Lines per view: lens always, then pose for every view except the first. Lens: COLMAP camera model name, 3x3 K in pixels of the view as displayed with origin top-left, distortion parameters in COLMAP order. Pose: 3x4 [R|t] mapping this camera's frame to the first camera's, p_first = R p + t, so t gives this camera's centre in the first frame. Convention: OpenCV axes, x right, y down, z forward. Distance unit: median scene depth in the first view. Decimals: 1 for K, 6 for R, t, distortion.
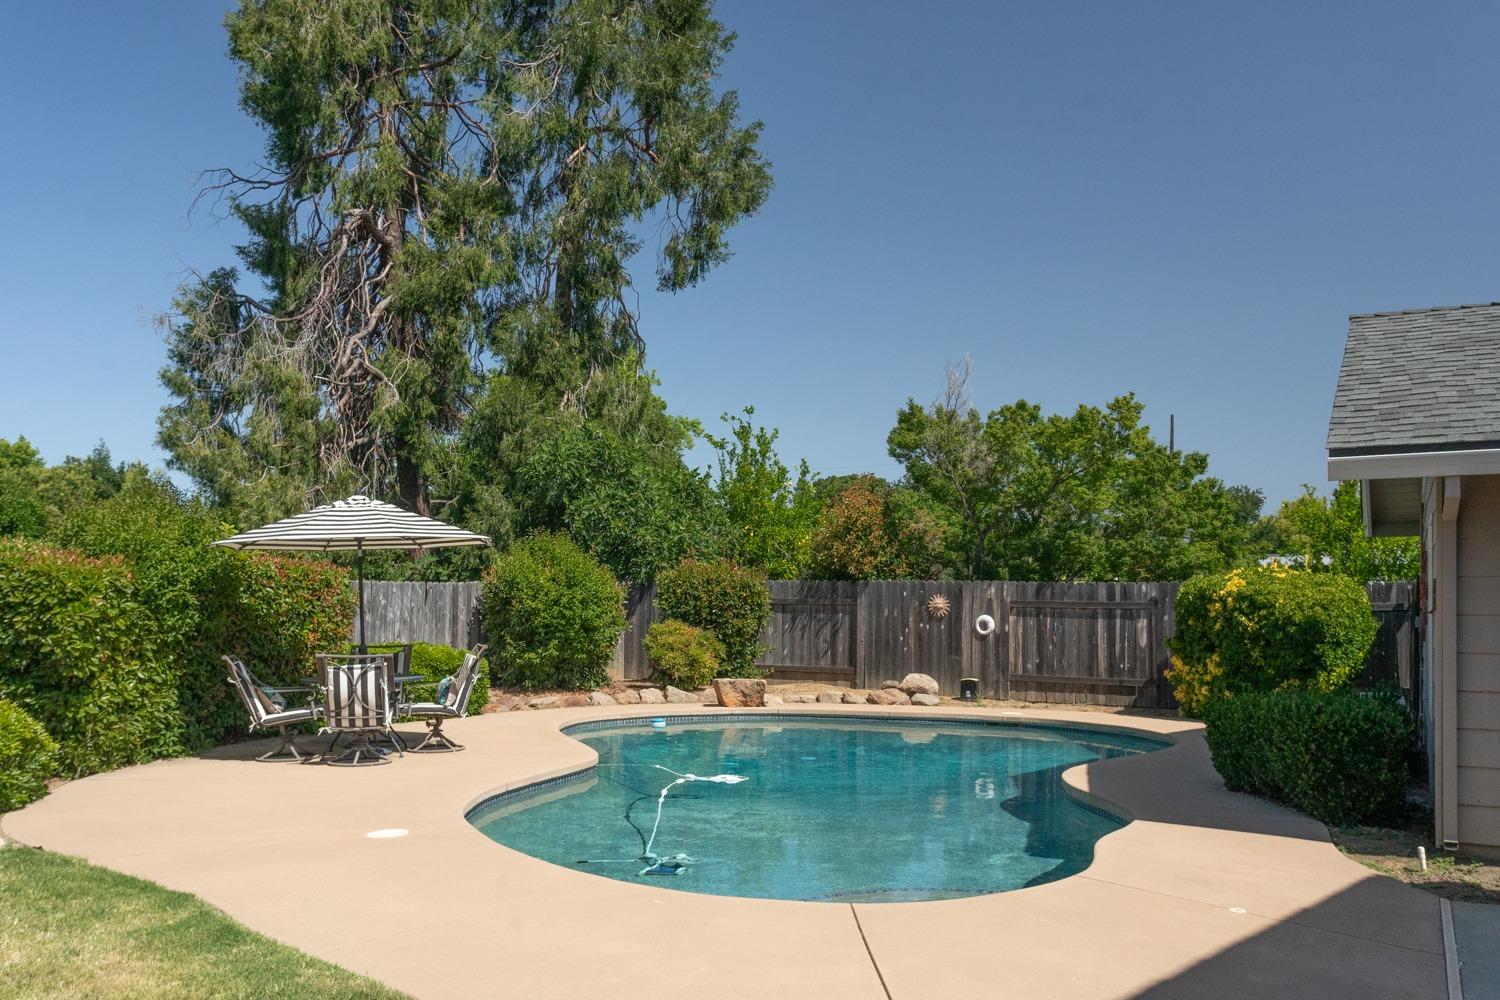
lens RADIAL K [[1229.8, 0, 751.1], [0, 1229.8, 590.7], [0, 0, 1]] dist [0.003300, 0.003237]
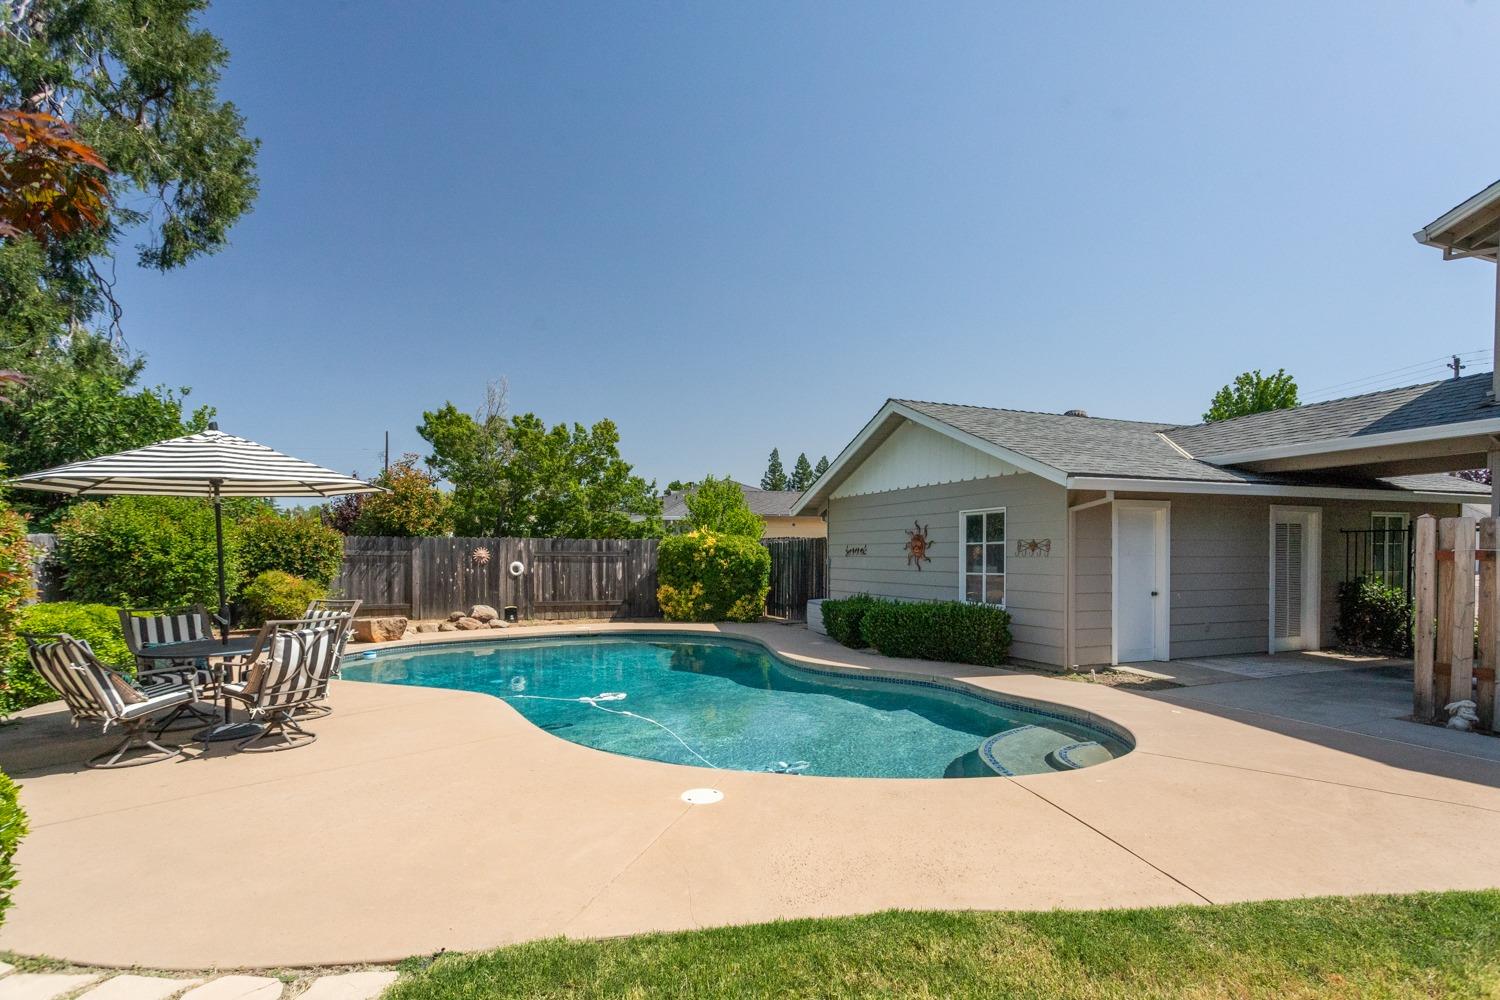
lens RADIAL K [[734.2, 0, 756.9], [0, 734.2, 566.9], [0, 0, 1]] dist [-0.001213, 0.000236]
pose [[0.659025, -0.021798, 0.751805, -0.275102], [-0.000729, 0.999561, 0.029621, 0.000438], [-0.752121, -0.020069, 0.658719, 0.234971]]
